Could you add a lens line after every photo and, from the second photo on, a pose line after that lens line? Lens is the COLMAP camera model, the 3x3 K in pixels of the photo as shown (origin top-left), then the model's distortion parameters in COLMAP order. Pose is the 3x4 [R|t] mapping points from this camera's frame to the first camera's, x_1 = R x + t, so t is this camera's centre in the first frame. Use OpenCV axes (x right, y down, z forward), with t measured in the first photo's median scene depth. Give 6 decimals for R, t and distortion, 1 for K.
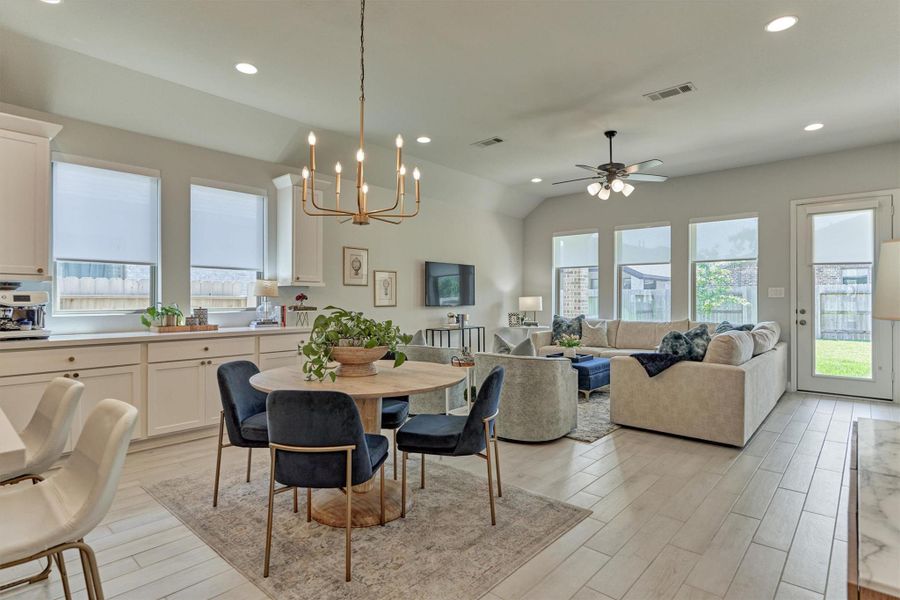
lens RADIAL K [[467.2, 0, 450.0], [0, 467.2, 300.0], [0, 0, 1]] dist [0.000362, 0.000127]
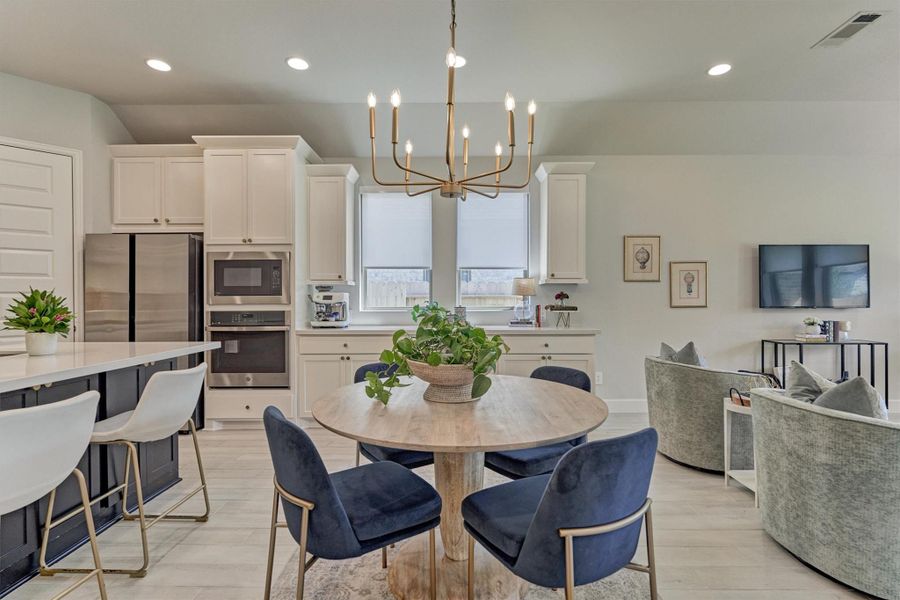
lens RADIAL K [[428.6, 0, 450.0], [0, 428.6, 300.0], [0, 0, 1]] dist [-0.002137, -0.000728]
pose [[0.662179, 0.000986, -0.749345, 0.132507], [-0.000473, 0.999999, 0.000899, 0.001157], [0.749345, -0.000241, 0.662180, 0.232028]]
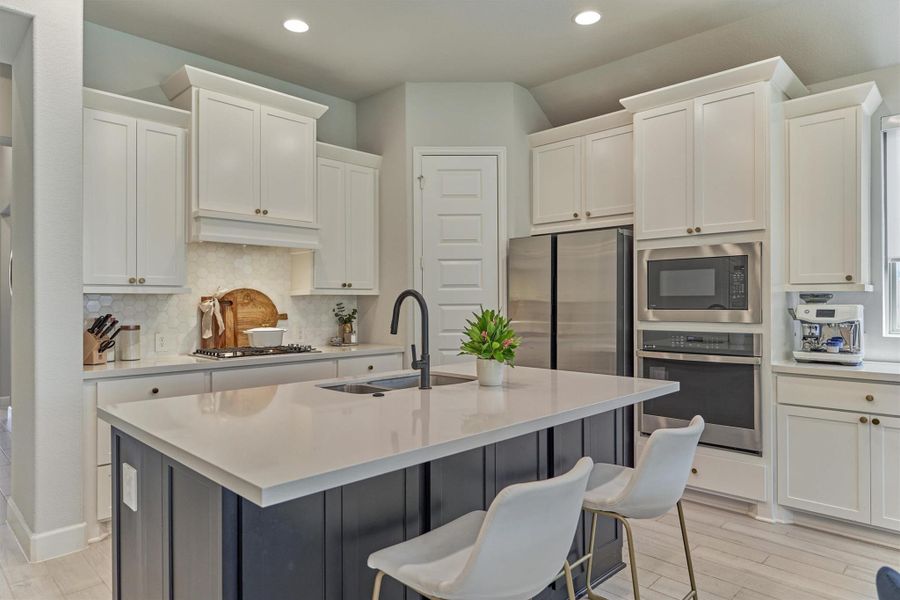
lens RADIAL K [[554.0, 0, 450.0], [0, 554.0, 300.0], [0, 0, 1]] dist [-0.000938, -0.000175]
pose [[-0.042725, -0.003051, -0.999082, 0.041708], [-0.002502, 0.999993, -0.002947, -0.011645], [0.999084, 0.002374, -0.042732, 0.202161]]
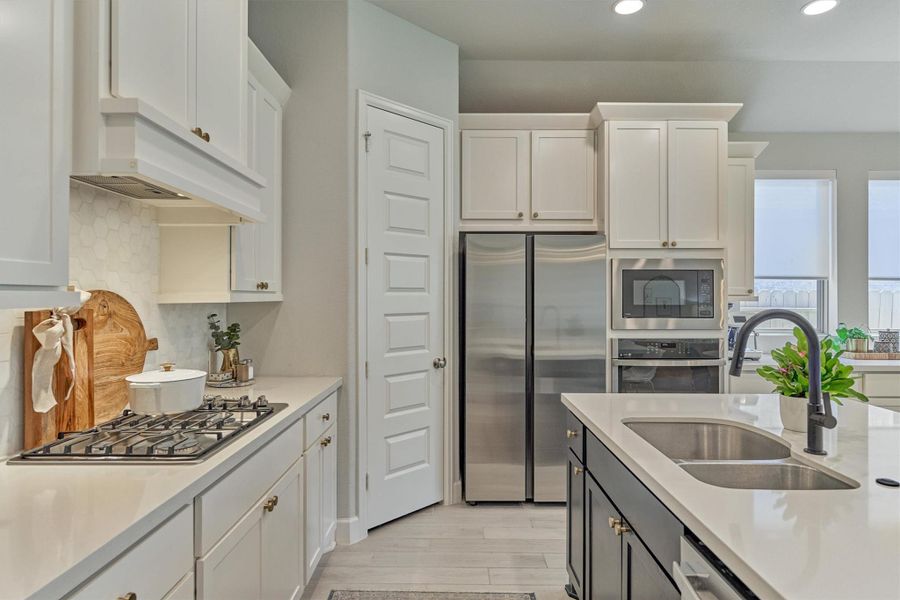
lens RADIAL K [[518.1, 0, 450.0], [0, 518.1, 300.0], [0, 0, 1]] dist [0.000959, 0.000887]
pose [[0.668181, 0.007024, -0.743965, -0.262140], [-0.006104, 0.999974, 0.003959, -0.024083], [0.743973, 0.001896, 0.668207, -0.119531]]
